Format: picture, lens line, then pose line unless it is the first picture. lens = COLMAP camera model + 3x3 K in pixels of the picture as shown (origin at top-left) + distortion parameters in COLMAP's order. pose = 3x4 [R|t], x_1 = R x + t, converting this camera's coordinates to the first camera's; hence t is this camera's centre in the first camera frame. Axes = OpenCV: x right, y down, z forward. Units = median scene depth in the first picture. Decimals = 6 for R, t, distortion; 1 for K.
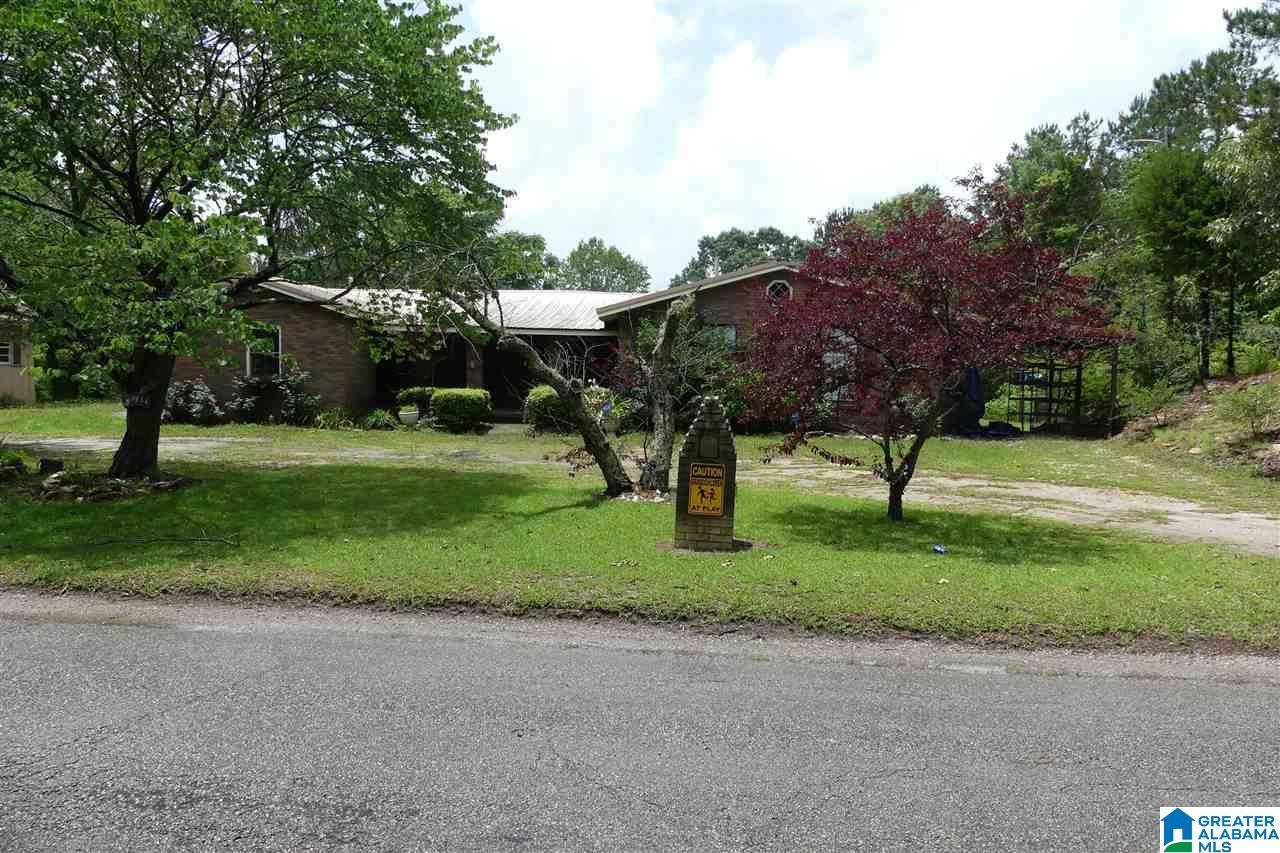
lens RADIAL K [[964.0, 0, 638.1], [0, 964.0, 423.9], [0, 0, 1]] dist [-0.015871, -0.011415]
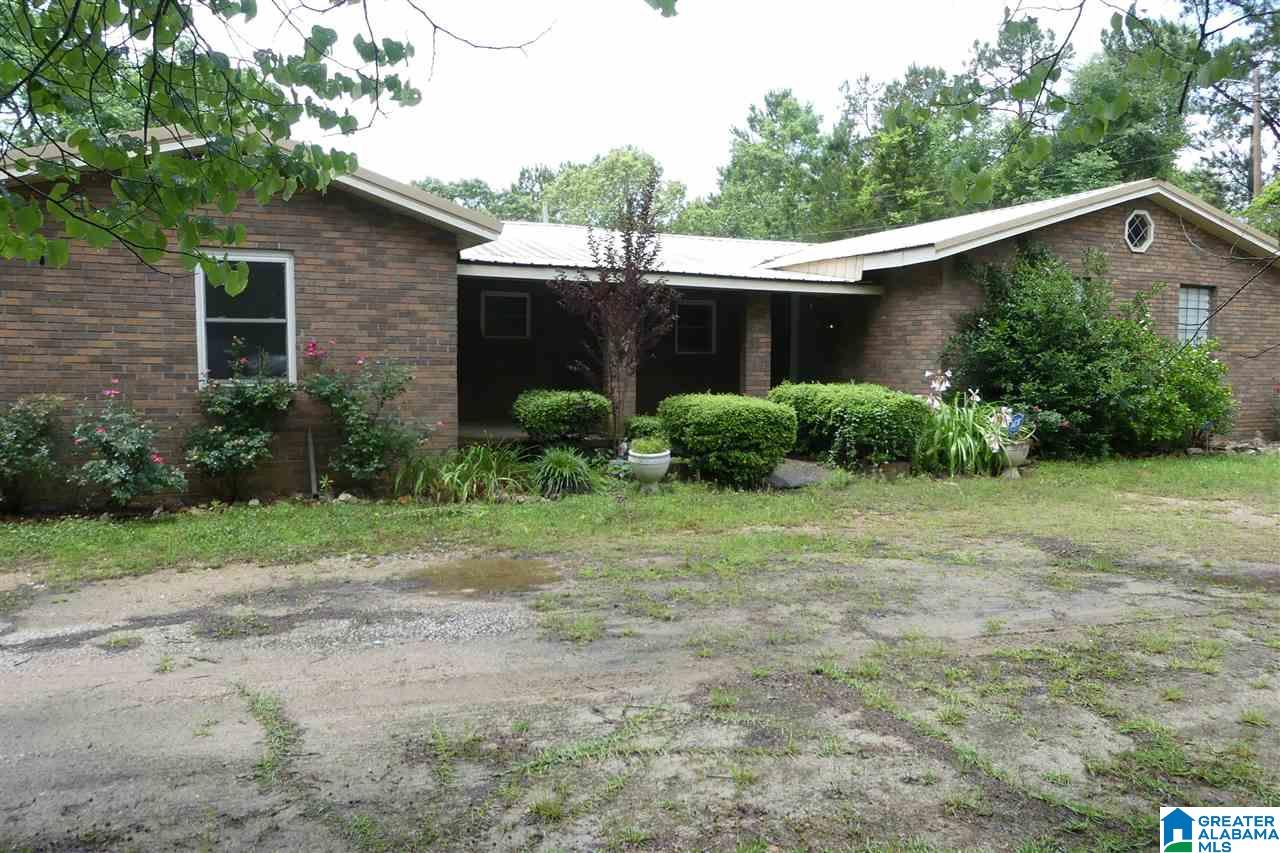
lens RADIAL K [[964.0, 0, 640.7], [0, 964.0, 435.0], [0, 0, 1]] dist [-0.015871, -0.011415]
pose [[0.893216, -0.049390, 0.446907, -0.428719], [0.032246, 0.998426, 0.045891, -0.039204], [-0.448470, -0.026580, 0.893402, 0.561256]]
